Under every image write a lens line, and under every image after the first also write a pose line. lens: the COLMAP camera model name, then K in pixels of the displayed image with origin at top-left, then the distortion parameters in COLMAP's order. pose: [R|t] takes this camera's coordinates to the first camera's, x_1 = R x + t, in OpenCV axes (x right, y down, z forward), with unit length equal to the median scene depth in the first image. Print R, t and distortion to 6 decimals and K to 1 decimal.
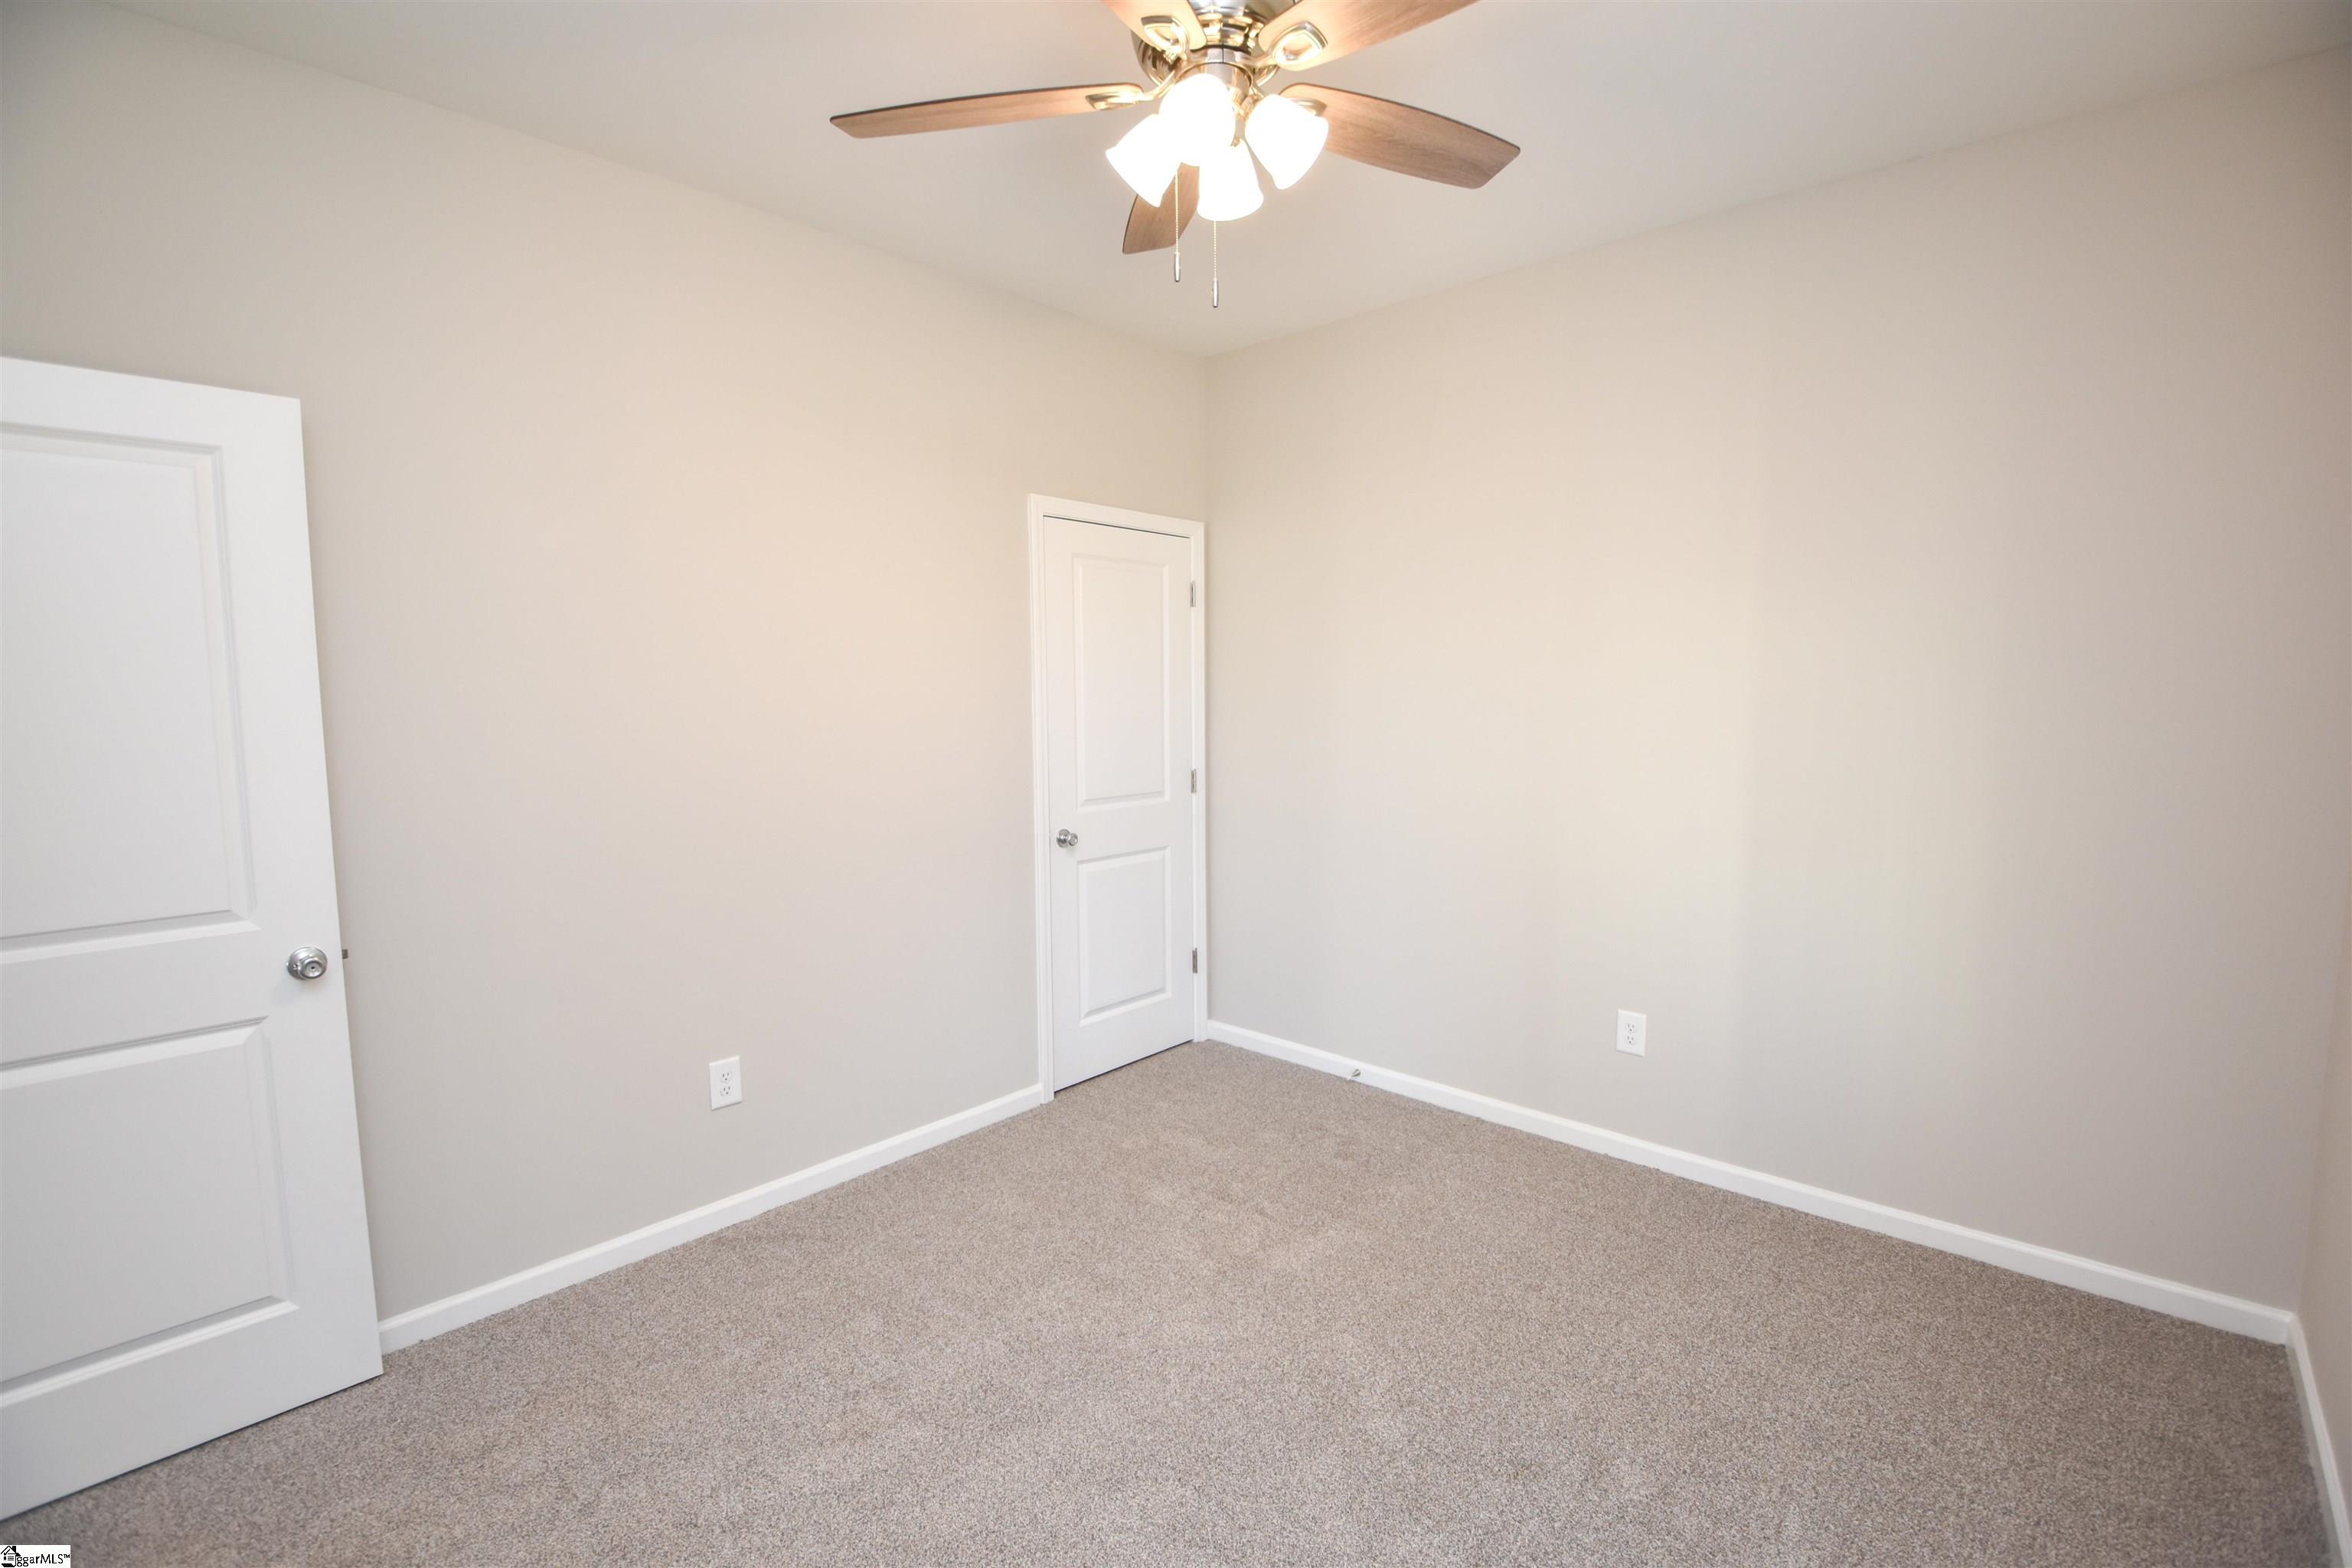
lens RADIAL K [[1073.2, 0, 1169.9], [0, 1073.2, 792.5], [0, 0, 1]] dist [0.037089, -0.041808]
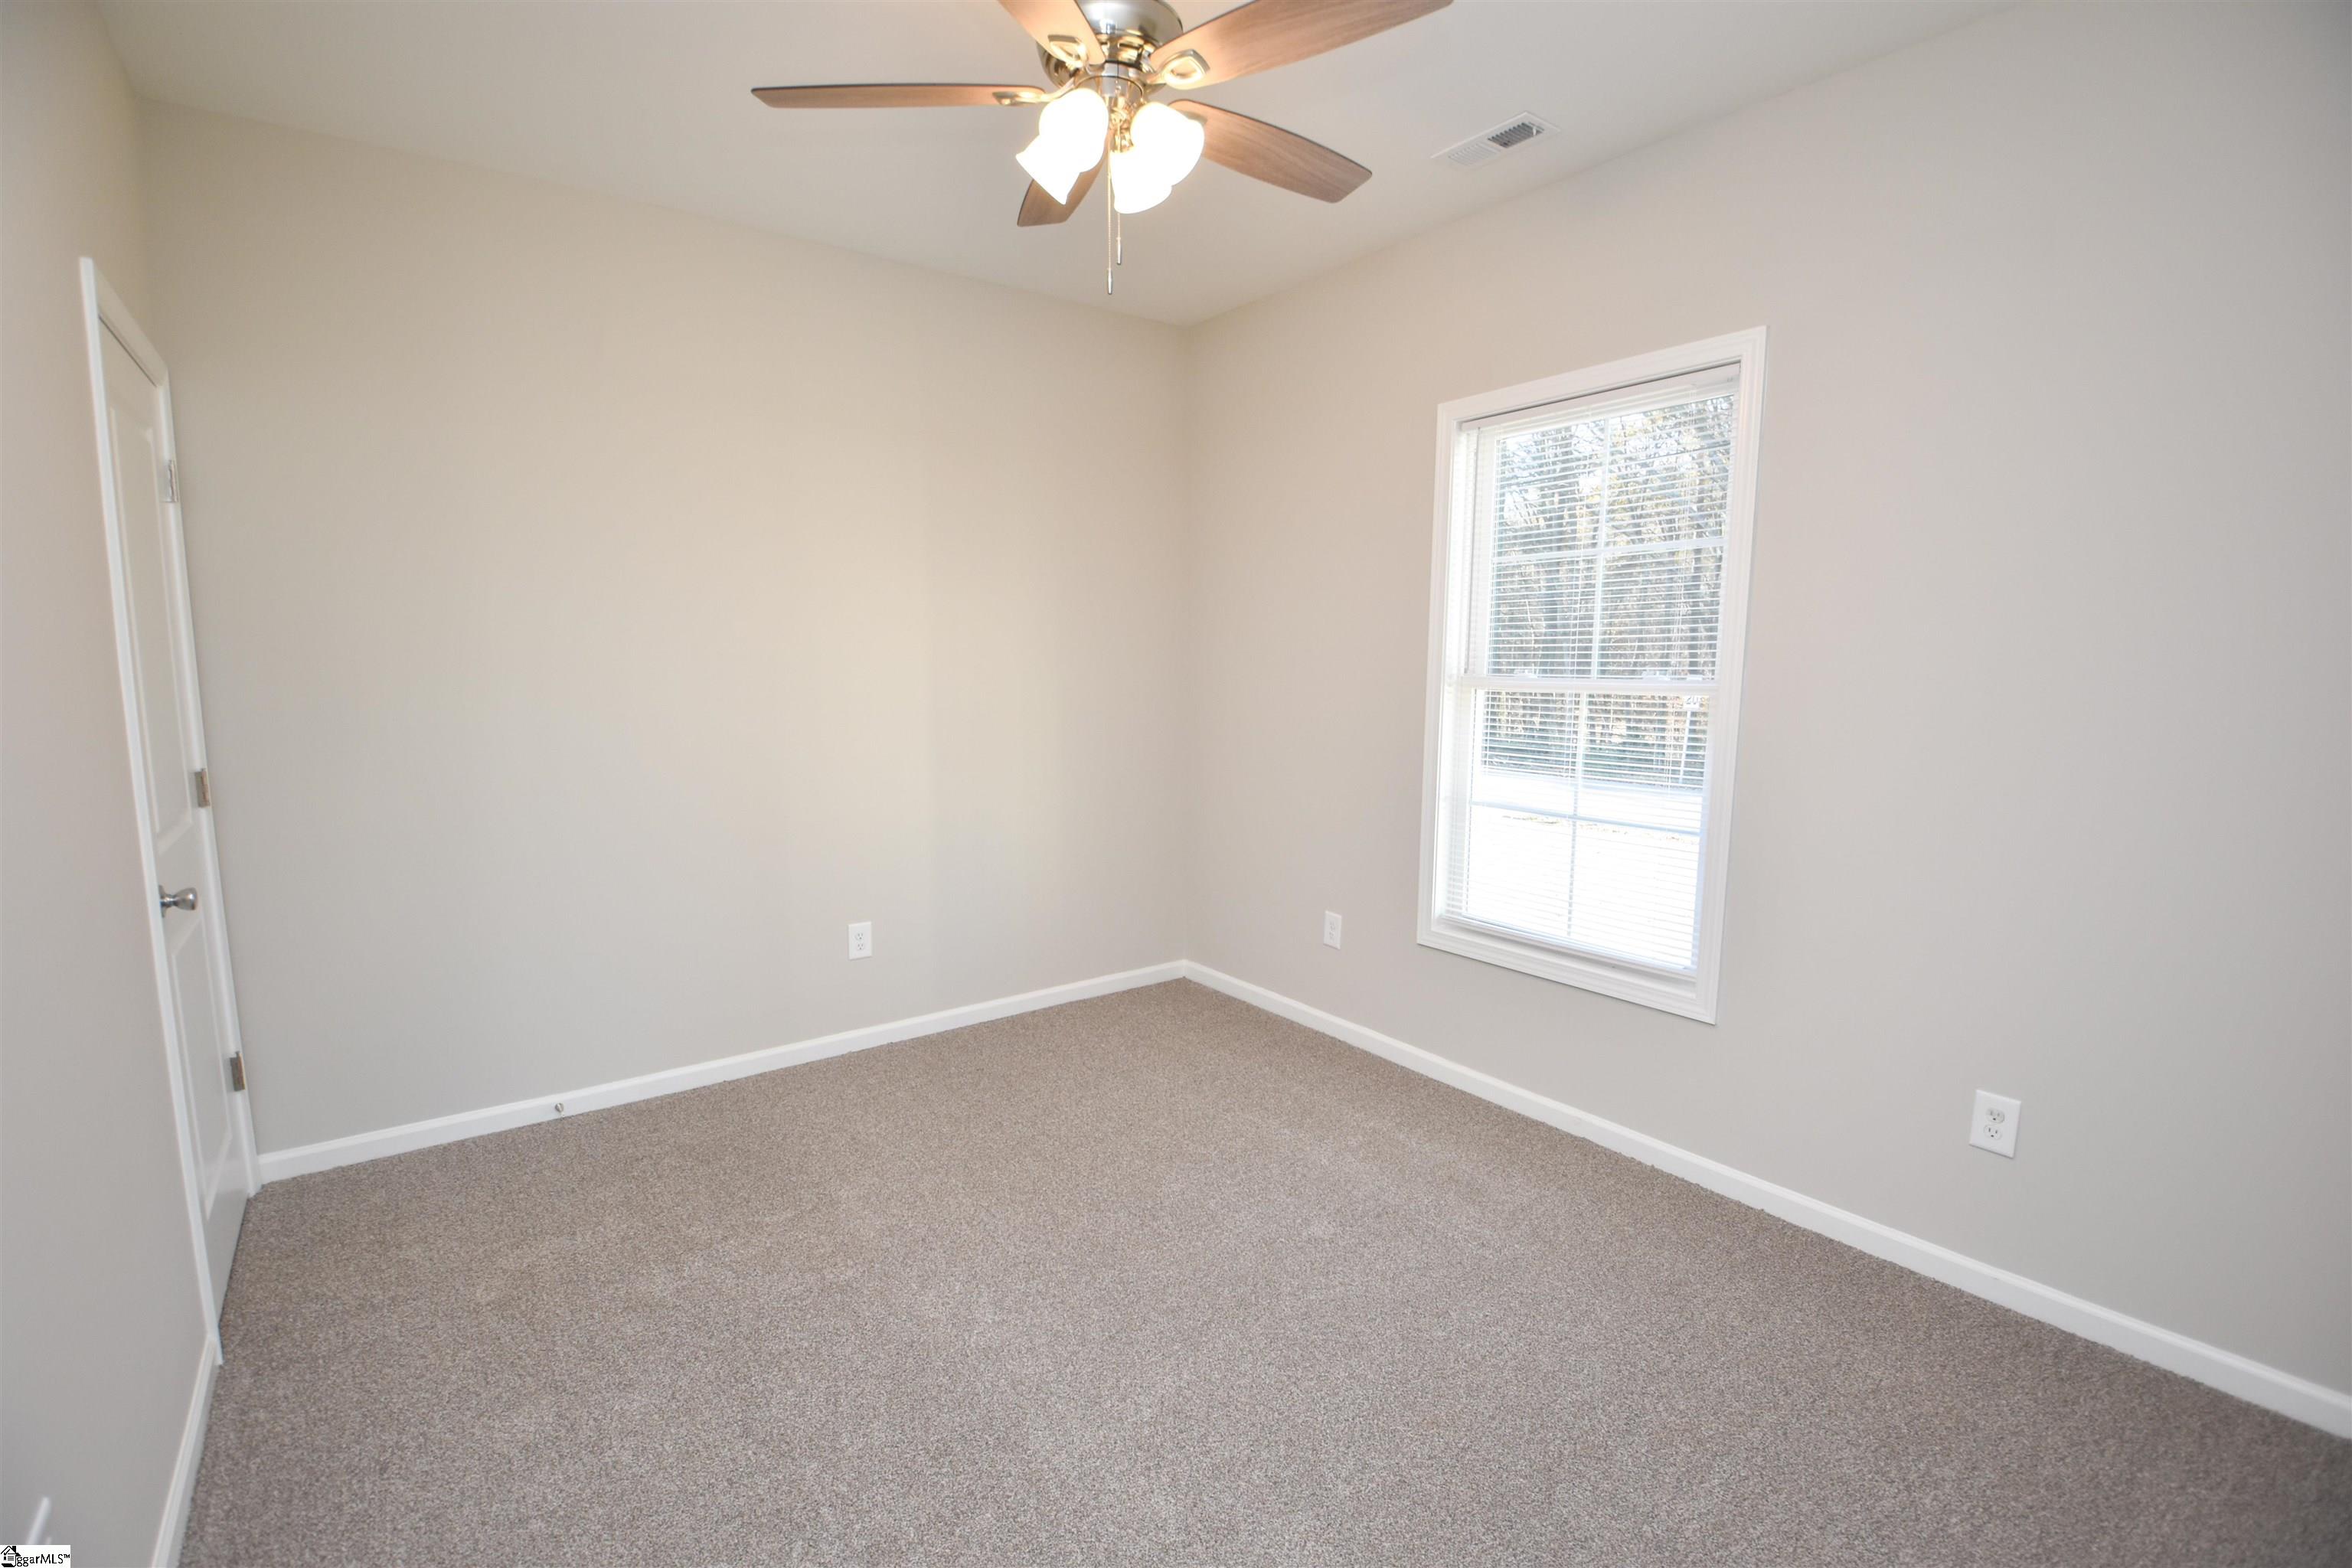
lens RADIAL K [[1073.2, 0, 1169.9], [0, 1073.2, 792.5], [0, 0, 1]] dist [0.037089, -0.041808]
pose [[0.202932, -0.121272, 0.971654, -0.602272], [0.098477, 0.989798, 0.102969, -0.023349], [-0.974228, 0.074789, 0.212804, 0.407236]]
